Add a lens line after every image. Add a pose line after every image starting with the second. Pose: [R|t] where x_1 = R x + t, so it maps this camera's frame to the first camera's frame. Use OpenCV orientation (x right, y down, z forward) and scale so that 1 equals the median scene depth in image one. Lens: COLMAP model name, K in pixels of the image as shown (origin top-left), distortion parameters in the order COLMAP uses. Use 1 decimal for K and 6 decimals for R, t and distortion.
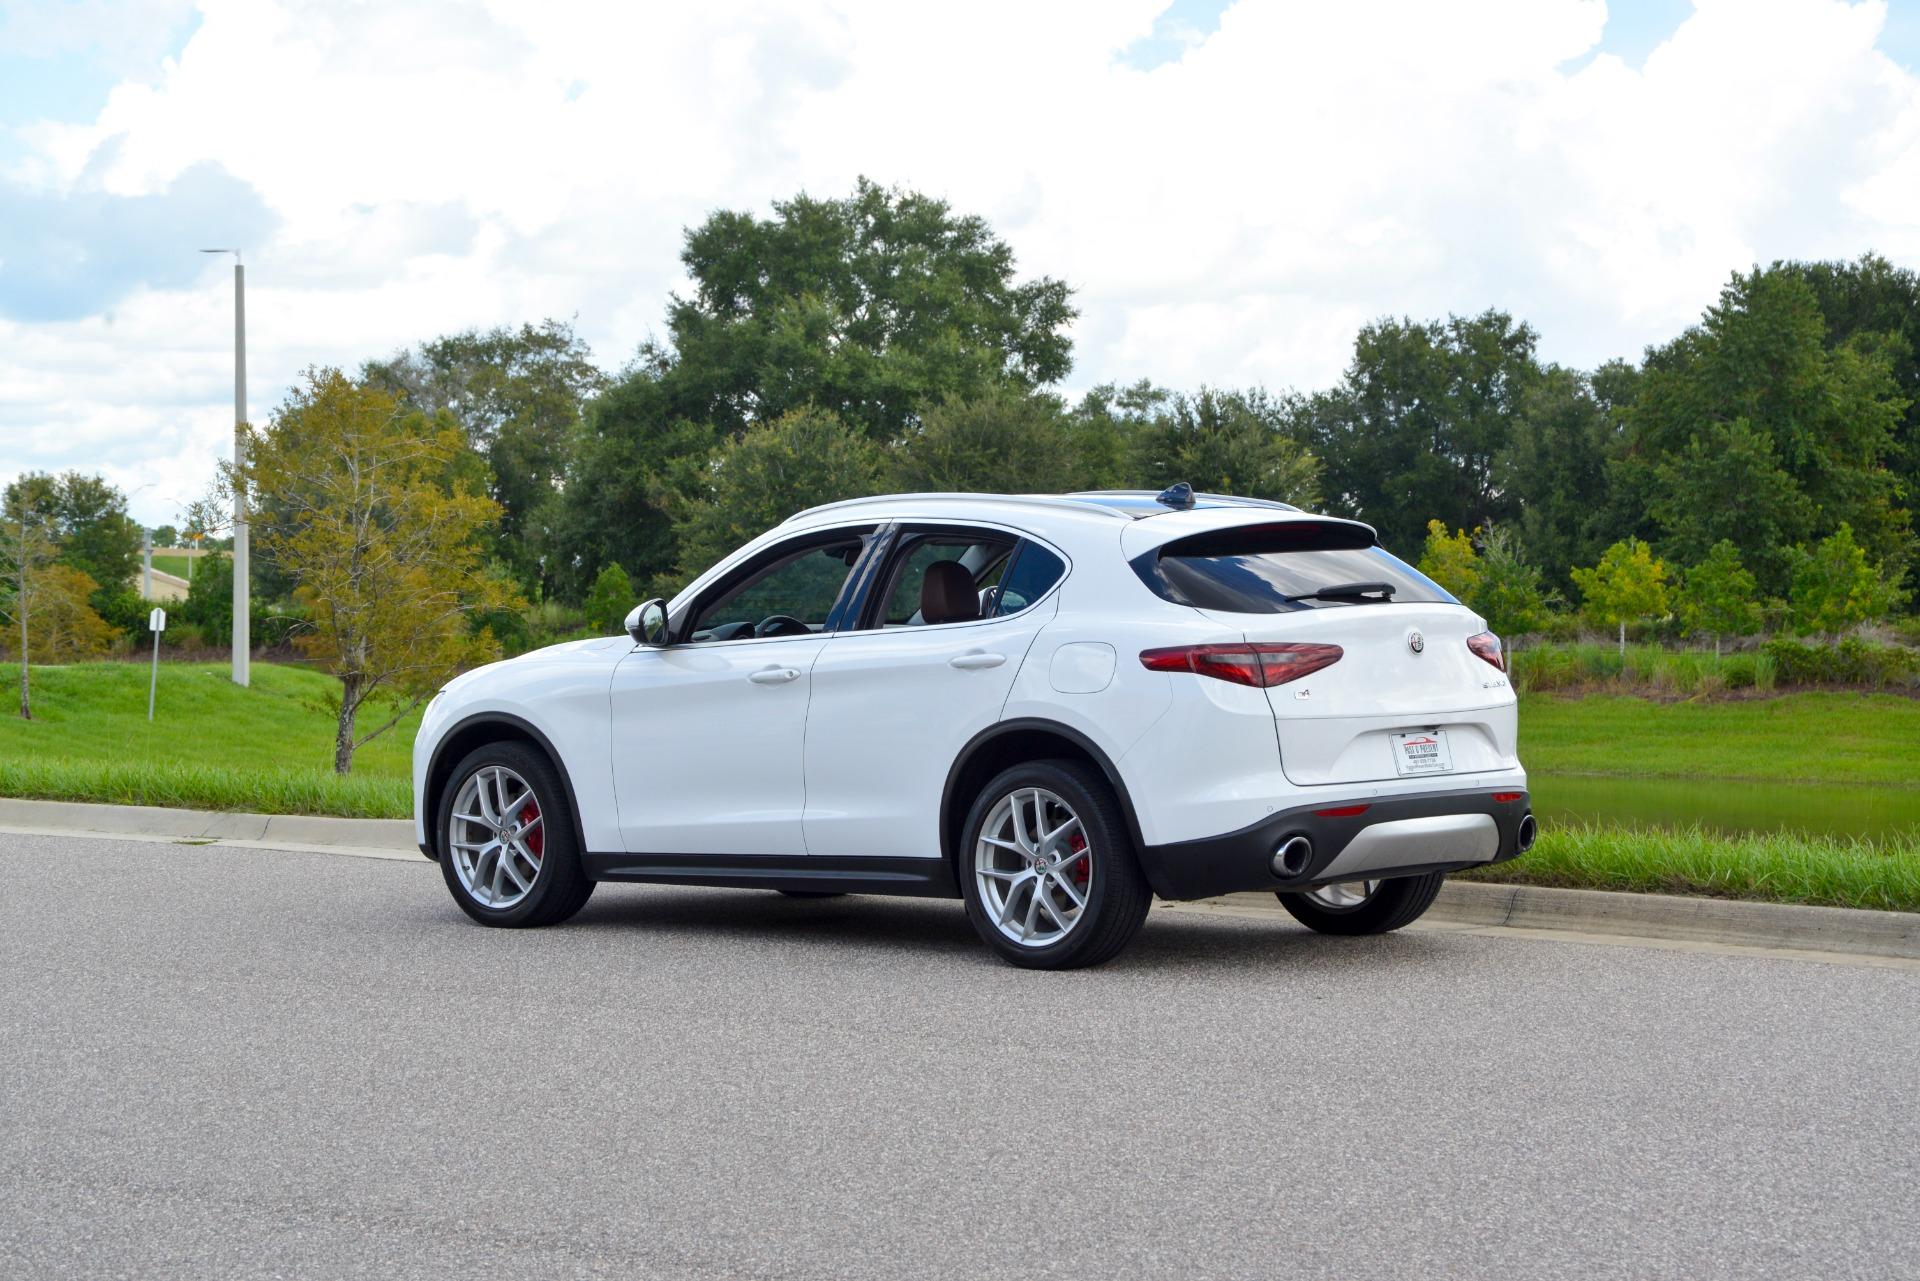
lens RADIAL K [[6377.9, 0, 928.8], [0, 6377.9, 645.2], [0, 0, 1]] dist [1.111321, 3.501581]
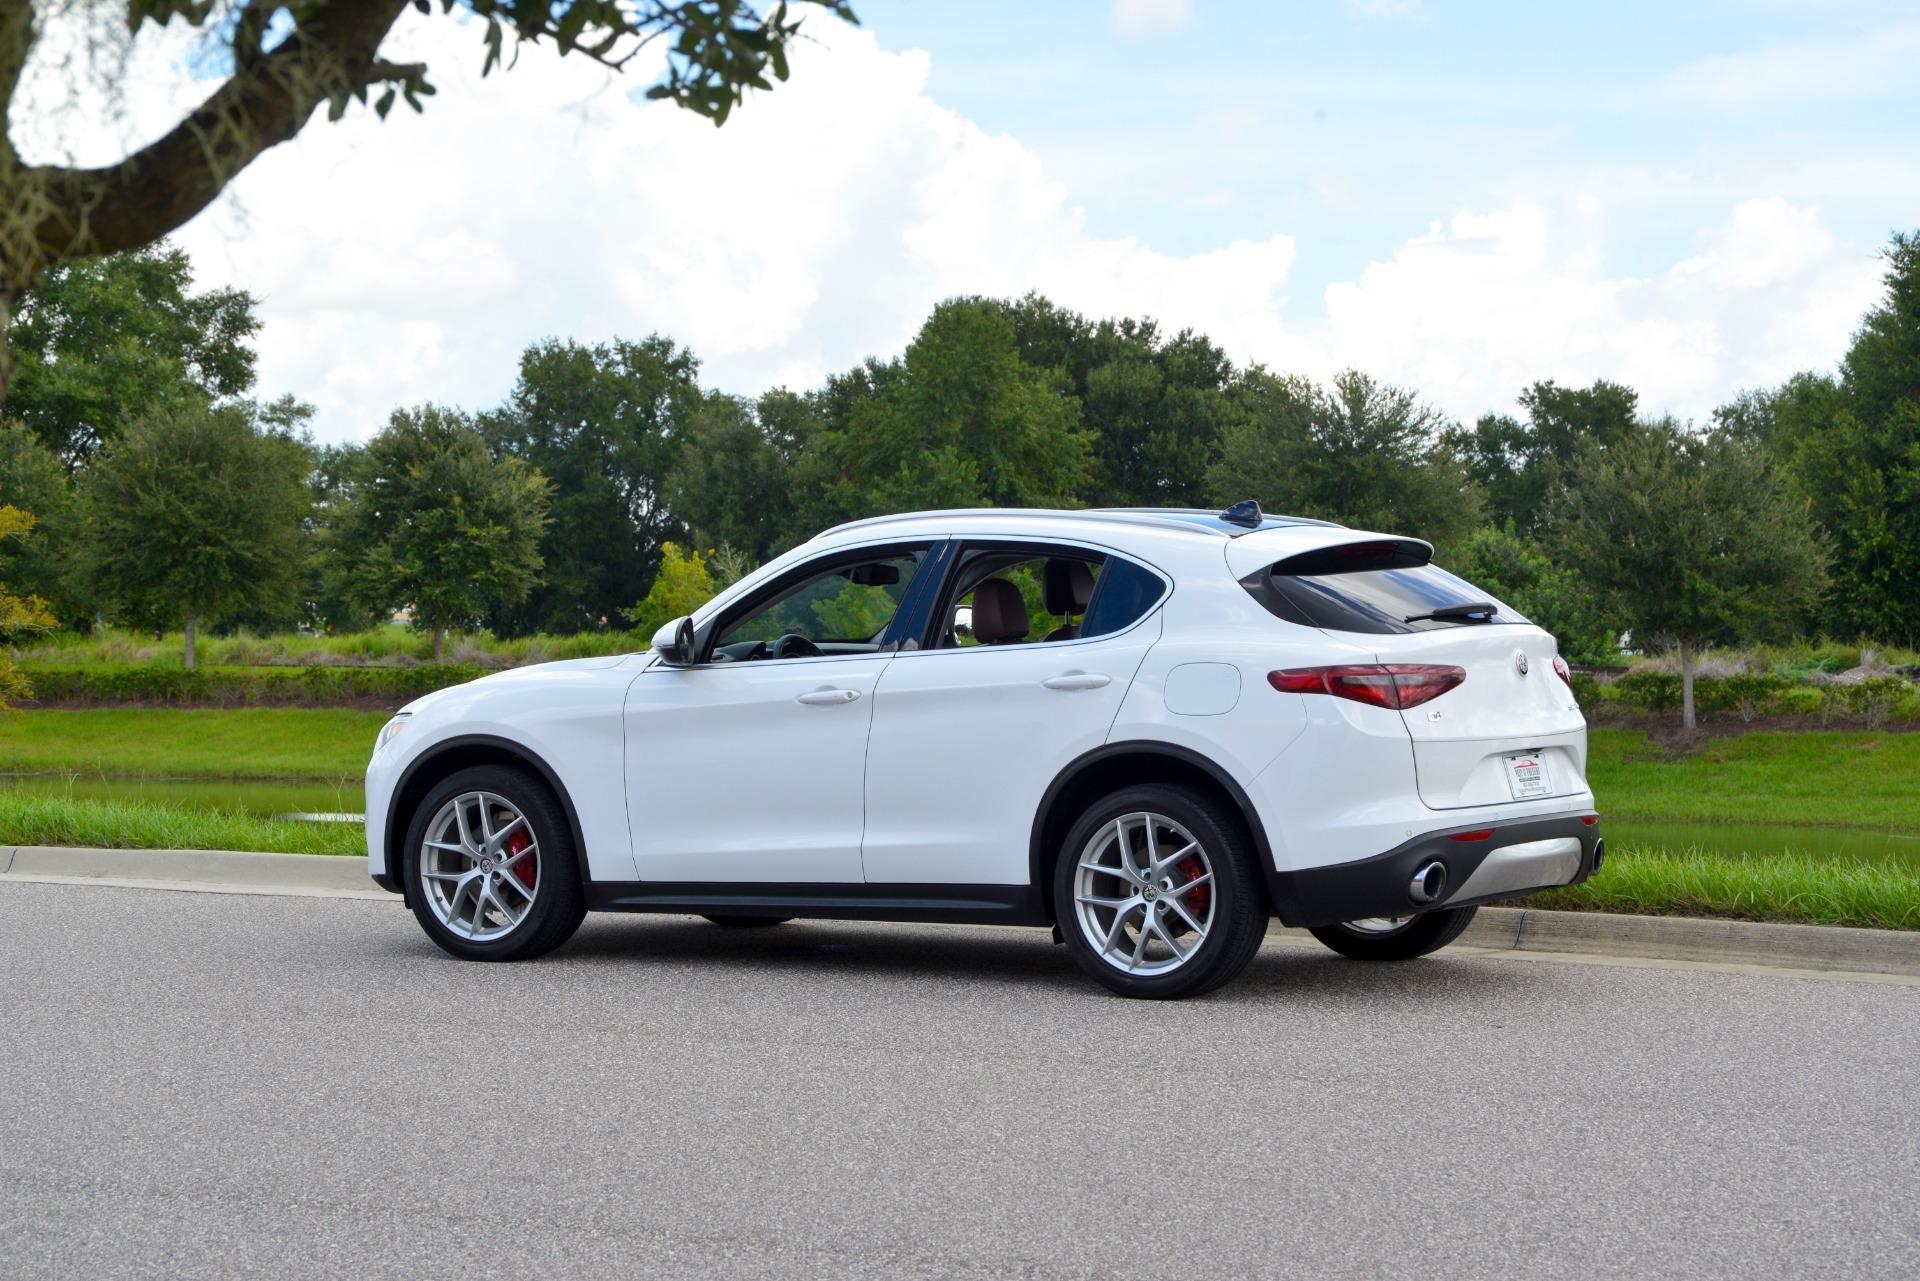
lens RADIAL K [[6241.2, 0, 960.0], [0, 6241.2, 640.5], [0, 0, 1]] dist [1.107617, 2.542206]
pose [[0.967694, 0.003182, 0.252106, -0.123030], [-0.002110, 0.999988, -0.004525, 0.000255], [-0.252117, 0.003847, 0.967689, 0.041458]]
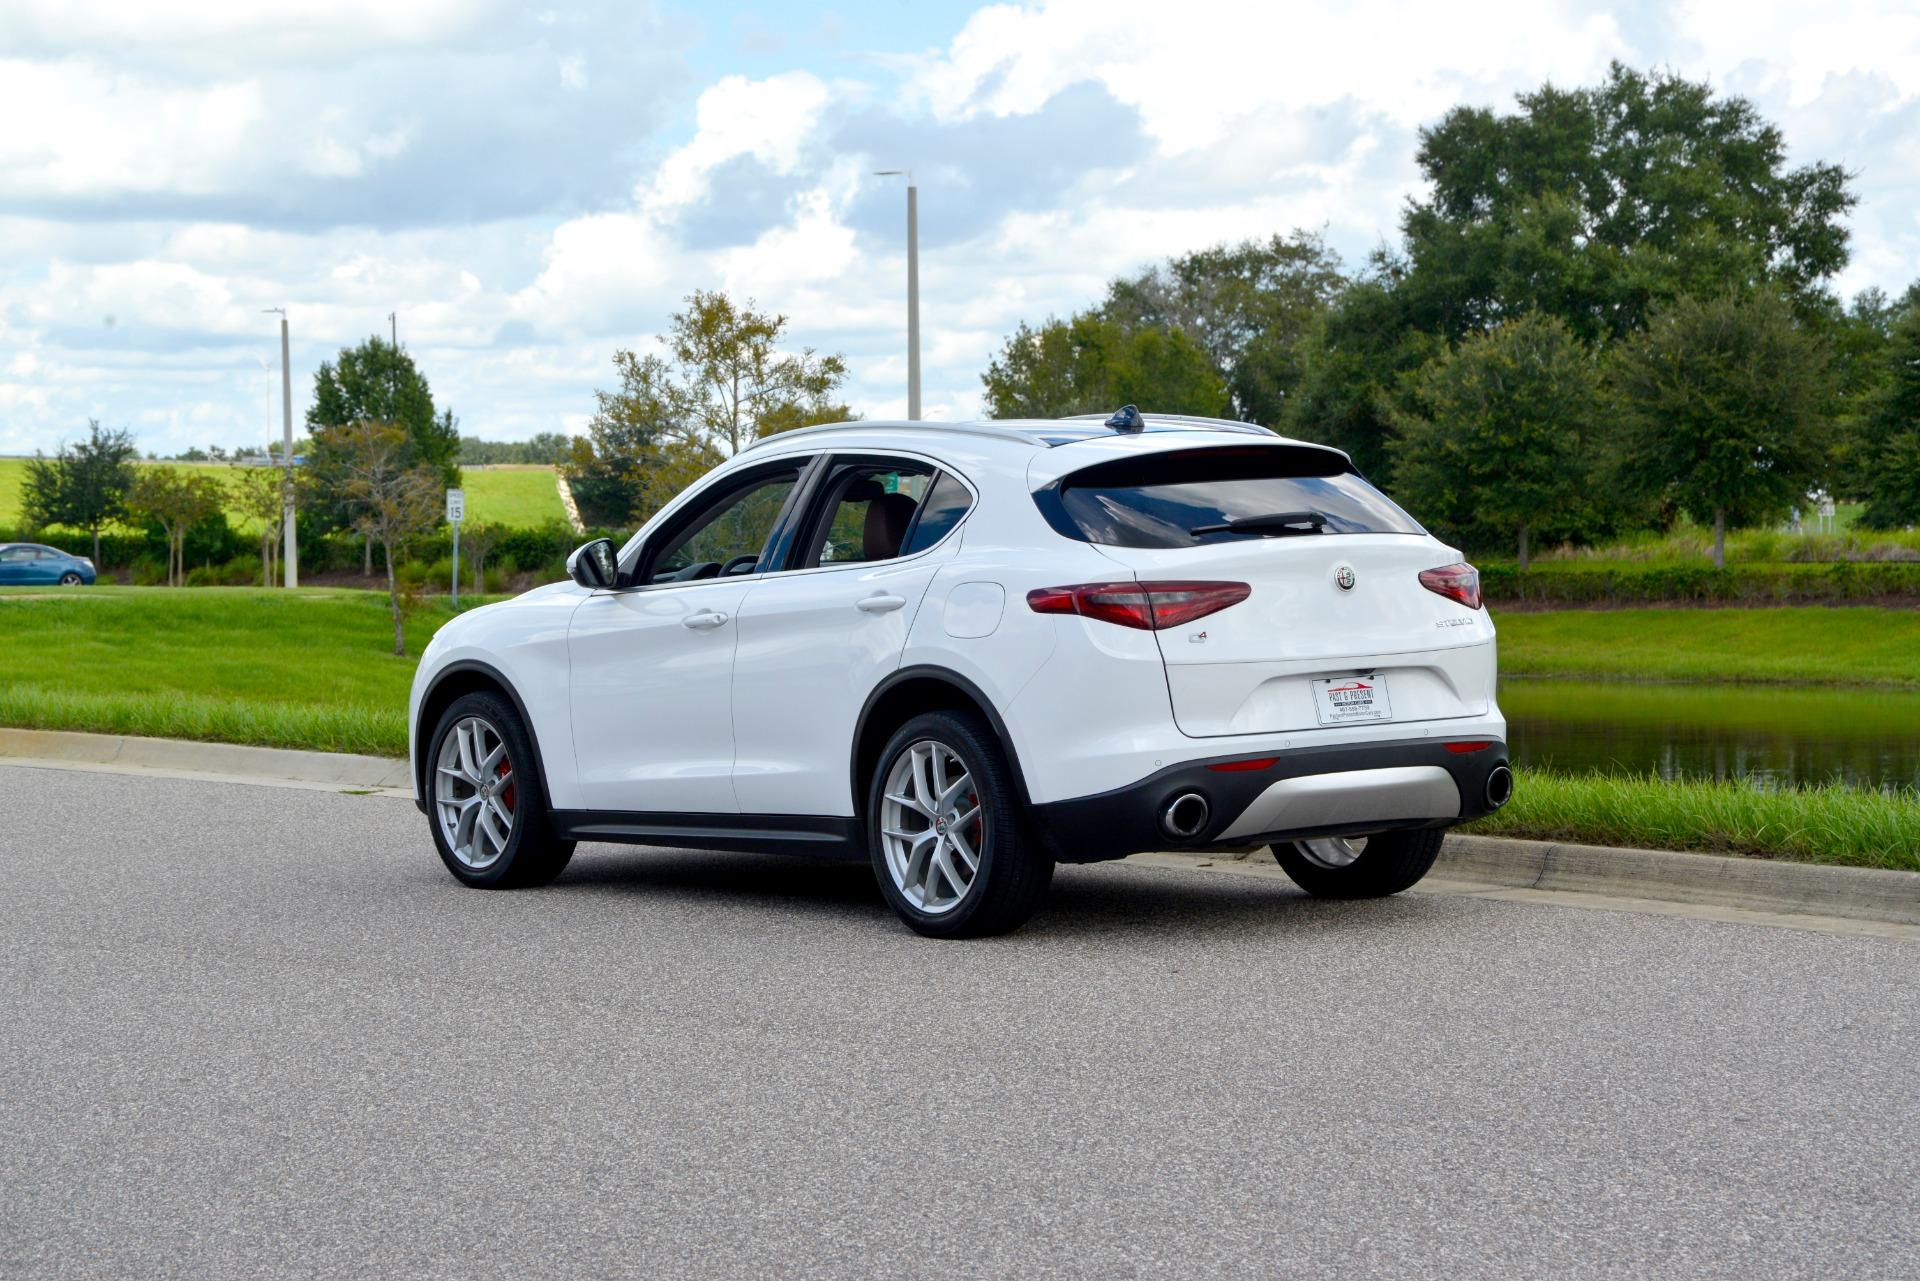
lens RADIAL K [[6377.9, 0, 928.8], [0, 6377.9, 645.2], [0, 0, 1]] dist [1.111321, 3.501581]
pose [[0.973102, -0.008287, -0.230227, 0.110820], [0.011527, 0.999853, 0.012728, -0.001521], [0.230087, -0.015040, 0.973054, 0.052076]]
